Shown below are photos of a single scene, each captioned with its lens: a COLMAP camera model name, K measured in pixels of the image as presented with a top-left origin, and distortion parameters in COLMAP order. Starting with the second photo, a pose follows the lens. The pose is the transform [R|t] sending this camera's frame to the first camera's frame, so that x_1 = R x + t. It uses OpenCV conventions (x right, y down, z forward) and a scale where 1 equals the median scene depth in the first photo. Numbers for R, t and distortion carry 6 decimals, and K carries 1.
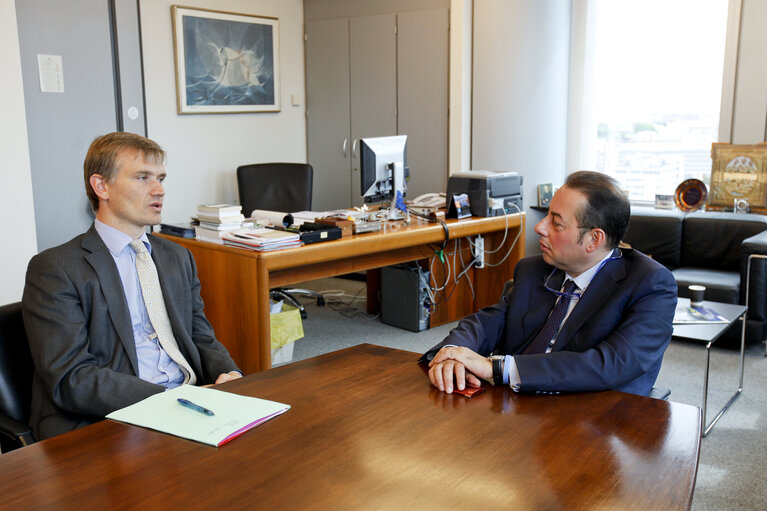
lens RADIAL K [[741.4, 0, 387.8], [0, 741.4, 255.1], [0, 0, 1]] dist [0.052155, 0.000000]
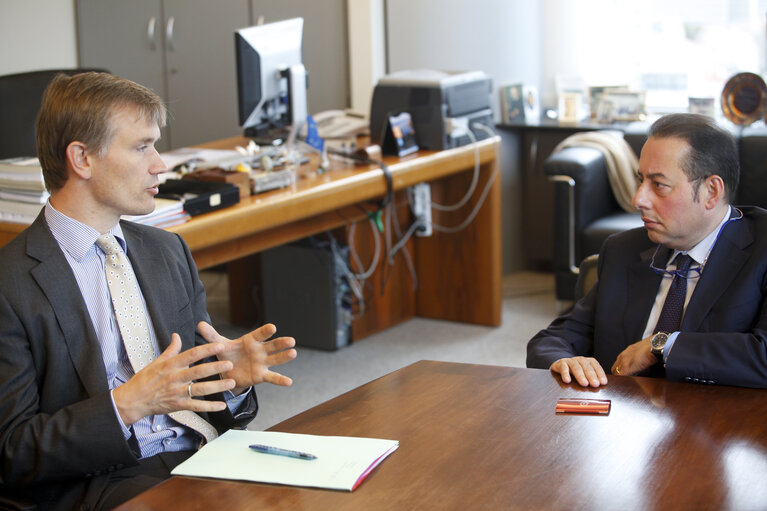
lens RADIAL K [[1520.9, 0, 380.2], [0, 1520.9, 254.8], [0, 0, 1]] dist [-0.188064, 0.000000]
pose [[0.979117, -0.064775, 0.192702, -0.162062], [0.058059, 0.997499, 0.040304, -0.020160], [-0.194831, -0.028274, 0.980429, -0.196396]]
